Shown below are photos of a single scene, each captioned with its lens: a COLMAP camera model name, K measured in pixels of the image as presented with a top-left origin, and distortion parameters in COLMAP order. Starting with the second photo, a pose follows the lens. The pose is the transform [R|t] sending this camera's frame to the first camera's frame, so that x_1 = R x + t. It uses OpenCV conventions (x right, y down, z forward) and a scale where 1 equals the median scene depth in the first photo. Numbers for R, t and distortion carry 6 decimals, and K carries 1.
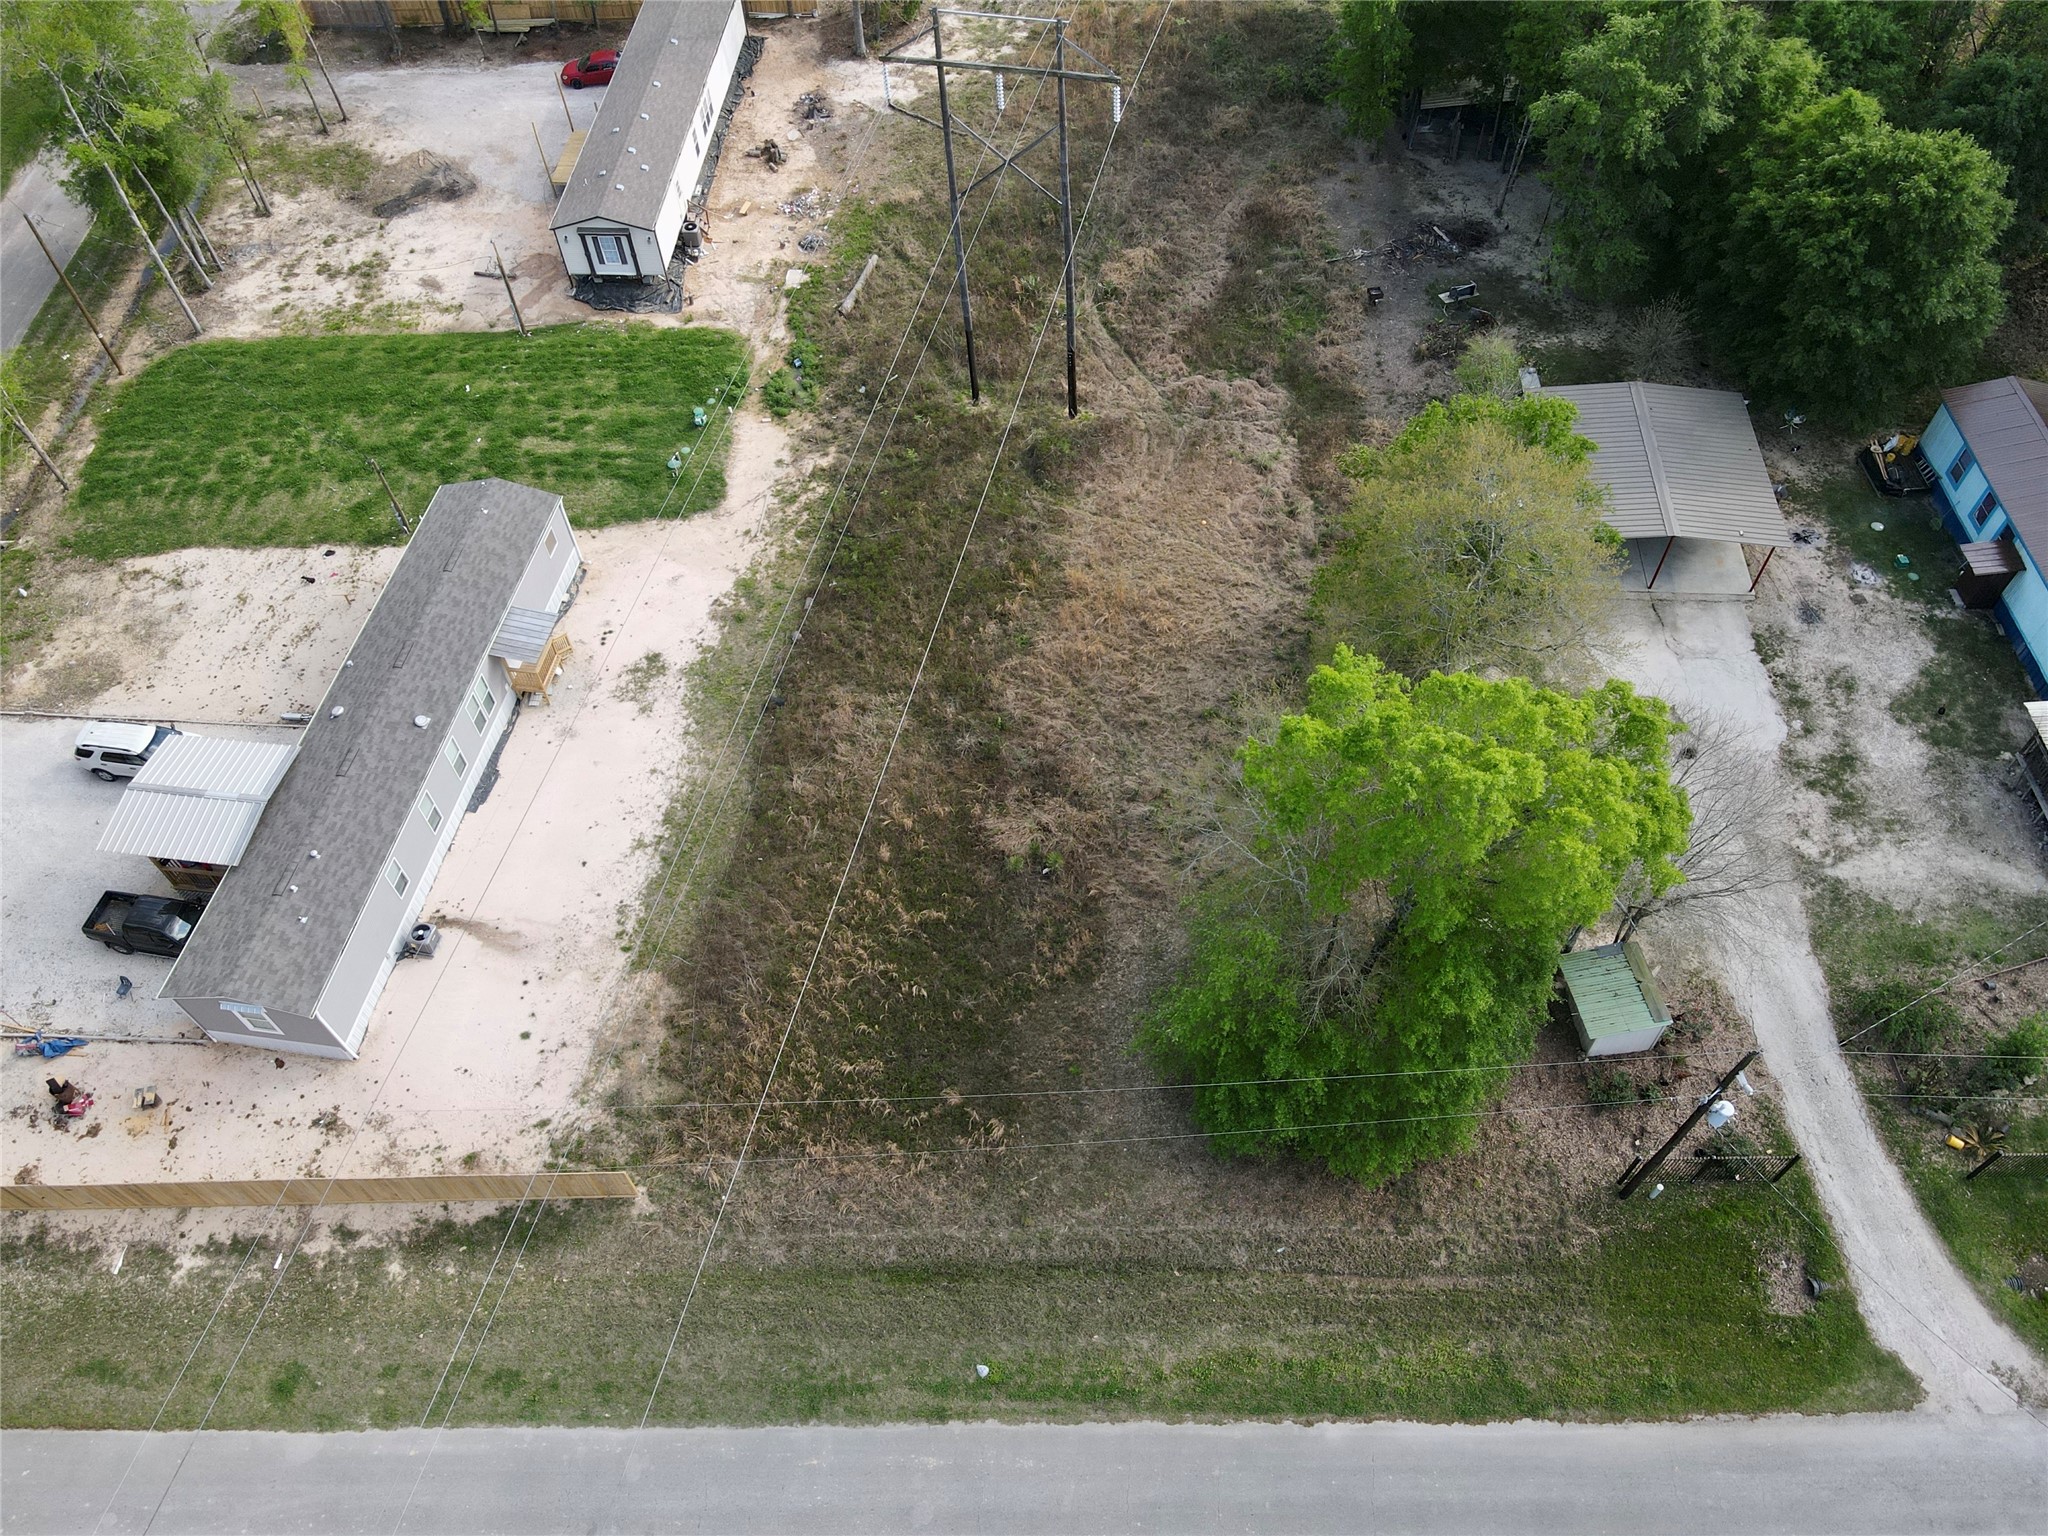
lens RADIAL K [[1502.4, 0, 1024.0], [0, 1502.4, 768.0], [0, 0, 1]] dist [-0.003792, 0.032231]
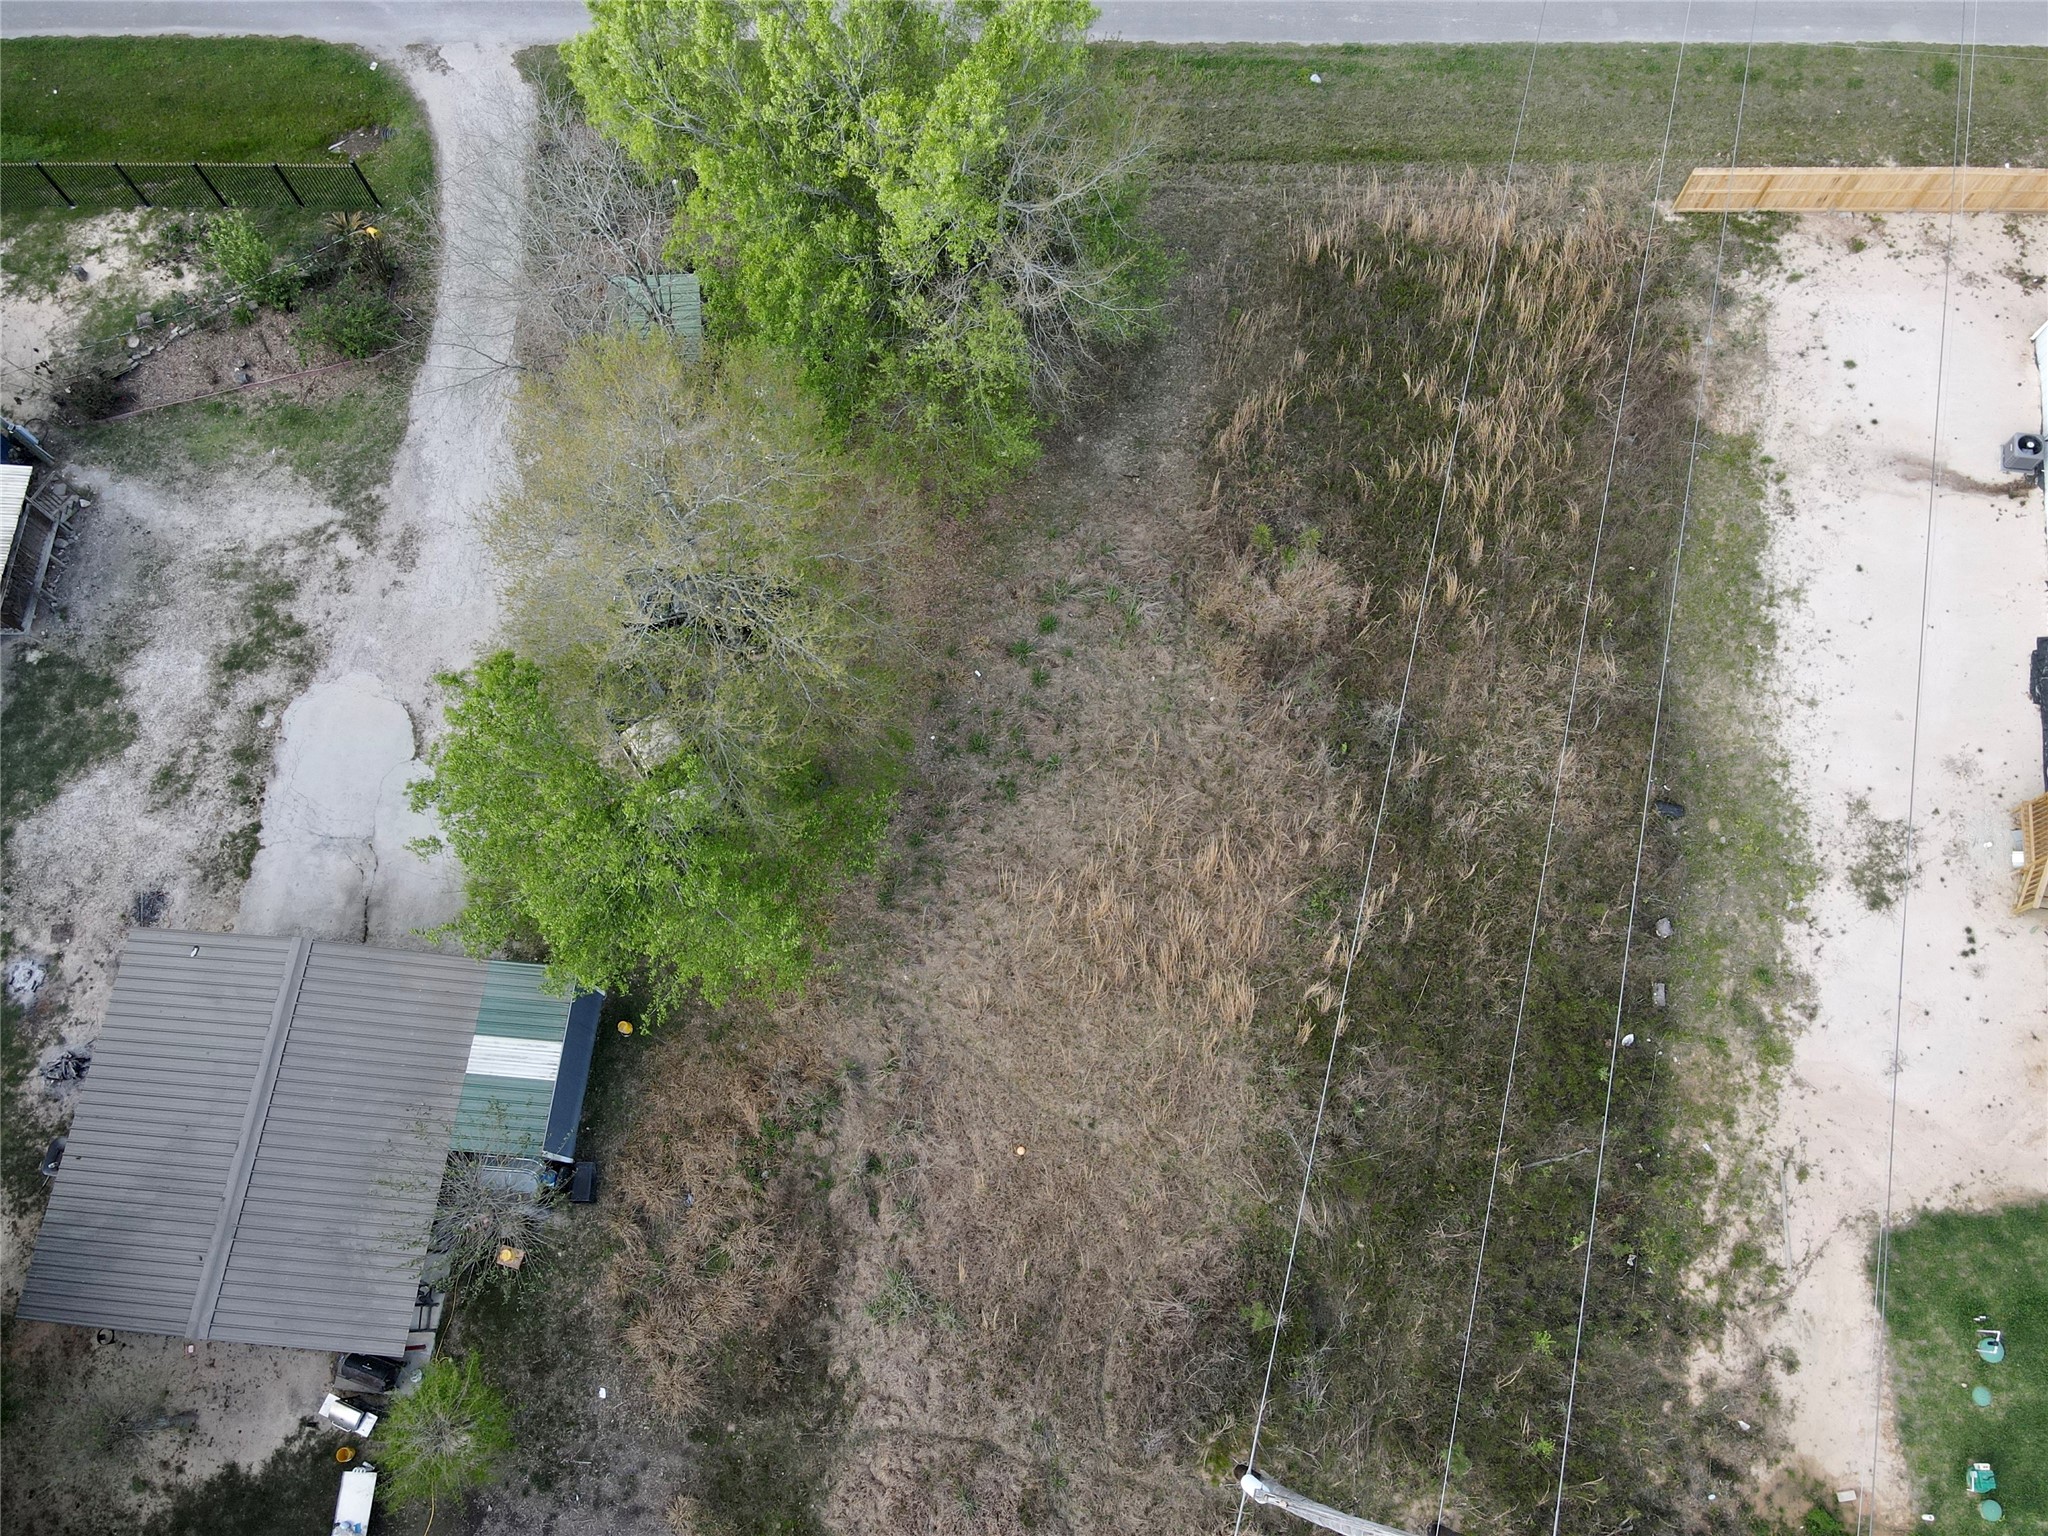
lens RADIAL K [[1497.7, 0, 1024.0], [0, 1497.7, 768.0], [0, 0, 1]] dist [0.022423, -0.006760]
pose [[-0.998671, -0.007387, 0.051004, 0.101414], [0.046463, -0.557224, 0.829061, -0.653298], [0.022296, 0.830330, 0.556826, 0.619379]]
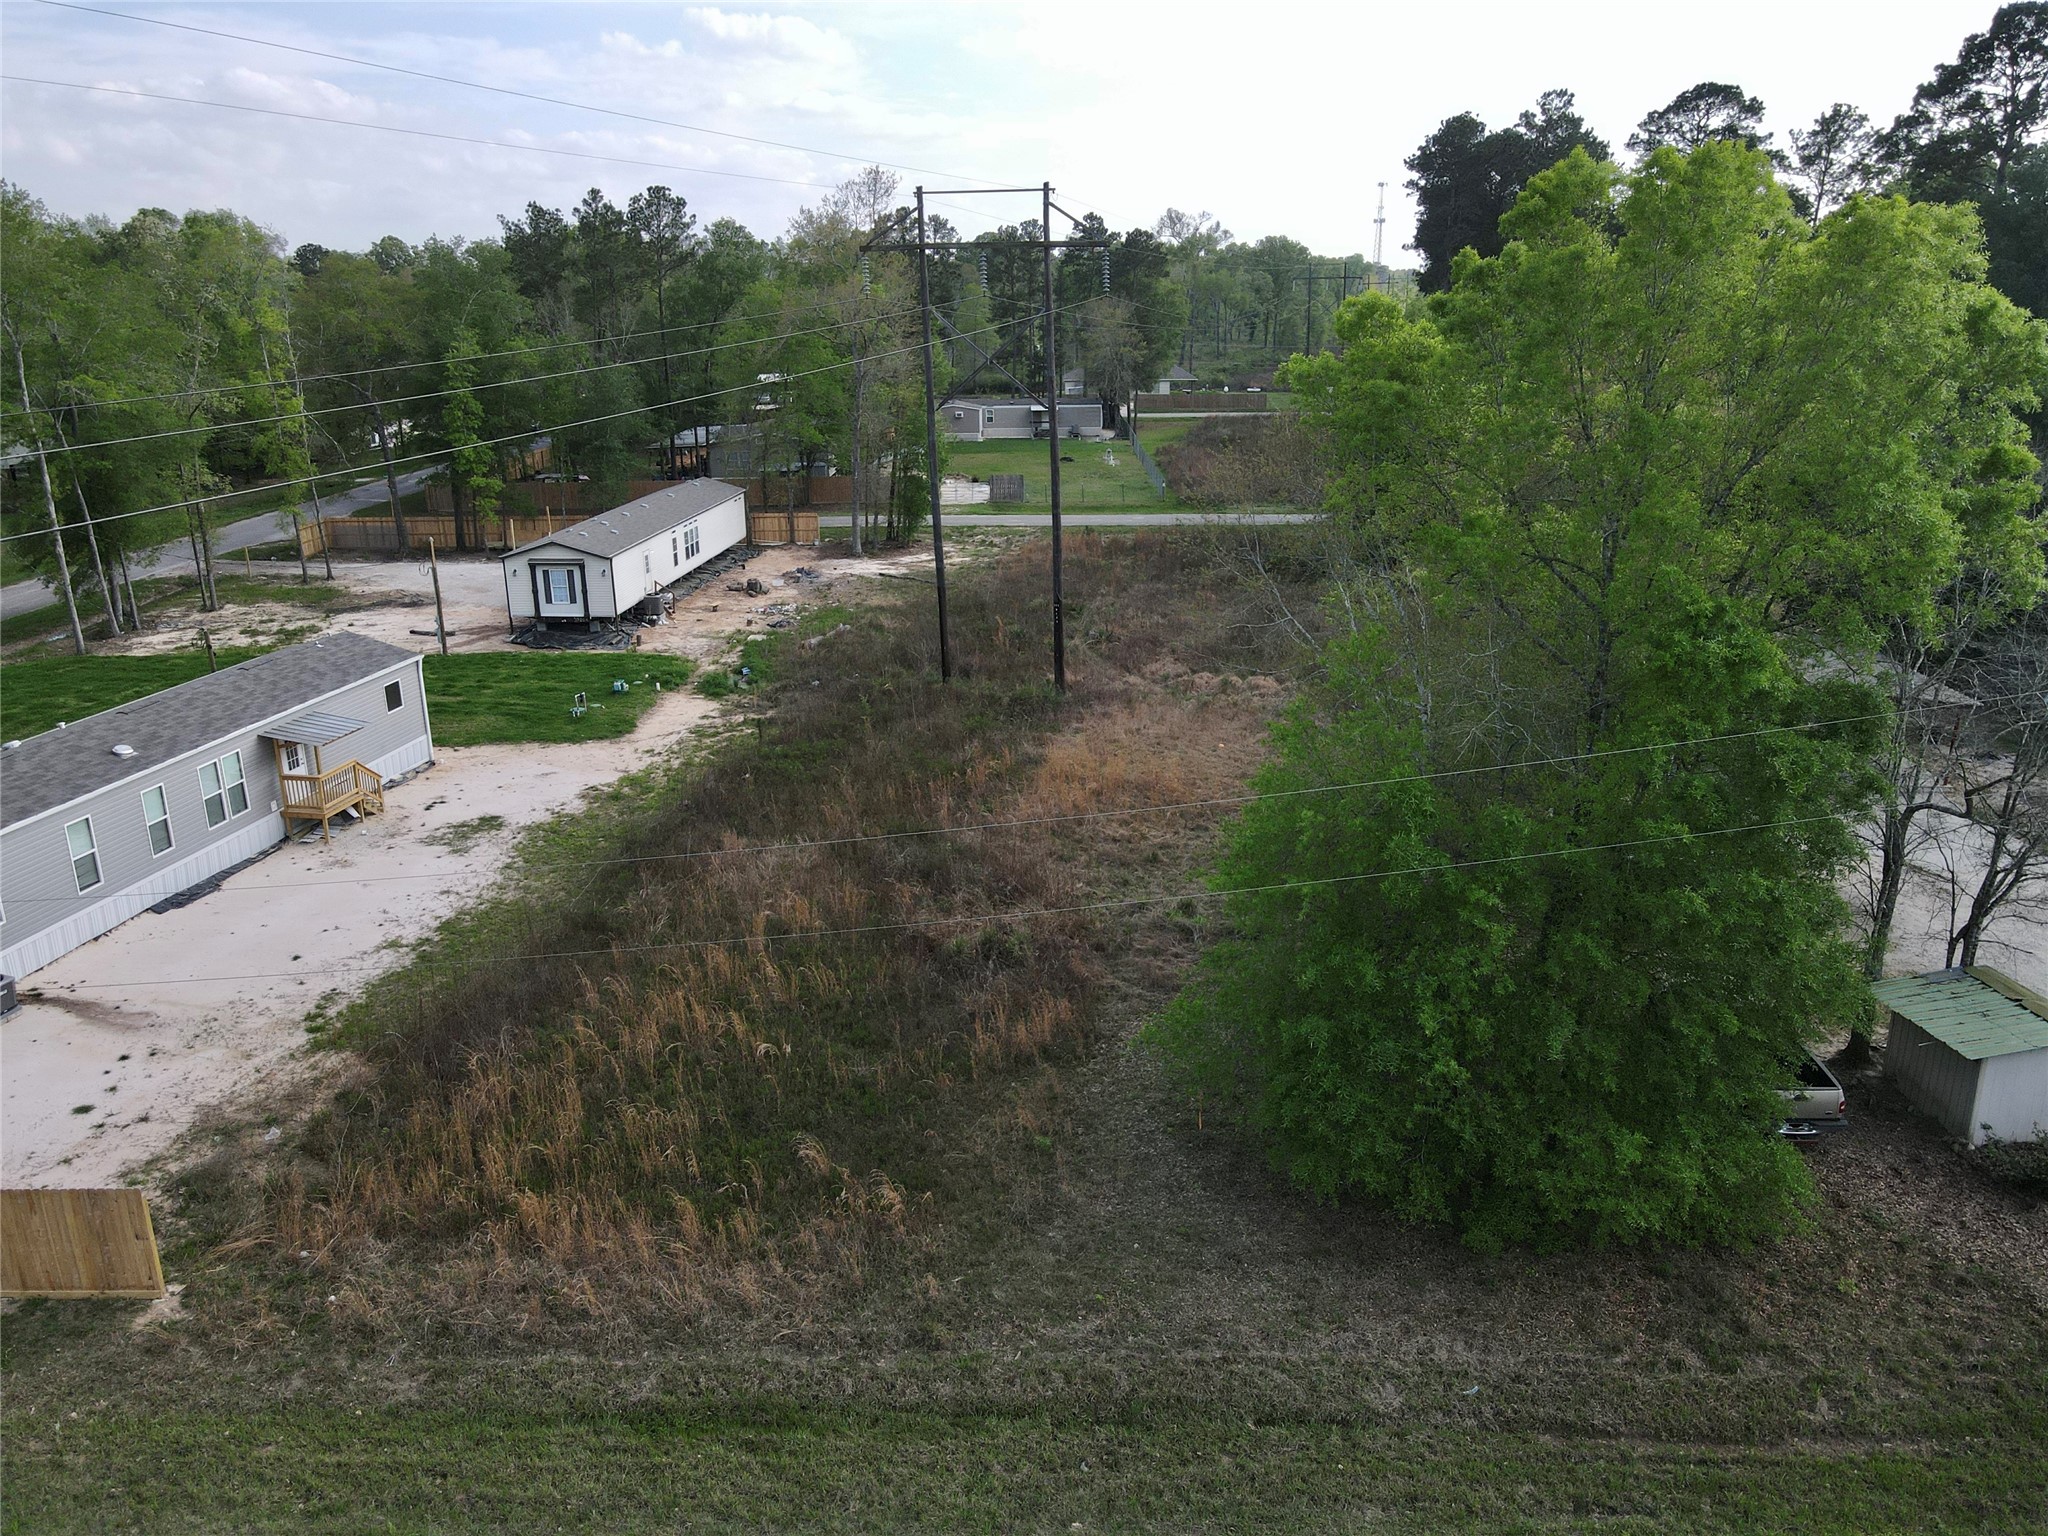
lens RADIAL K [[1501.2, 0, 1024.0], [0, 1501.2, 768.0], [0, 0, 1]] dist [0.000474, 0.028425]
pose [[0.999708, 0.022800, -0.008000, 0.024545], [-0.023166, 0.810269, -0.585600, 0.360909], [-0.006870, 0.585615, 0.810560, 0.411158]]
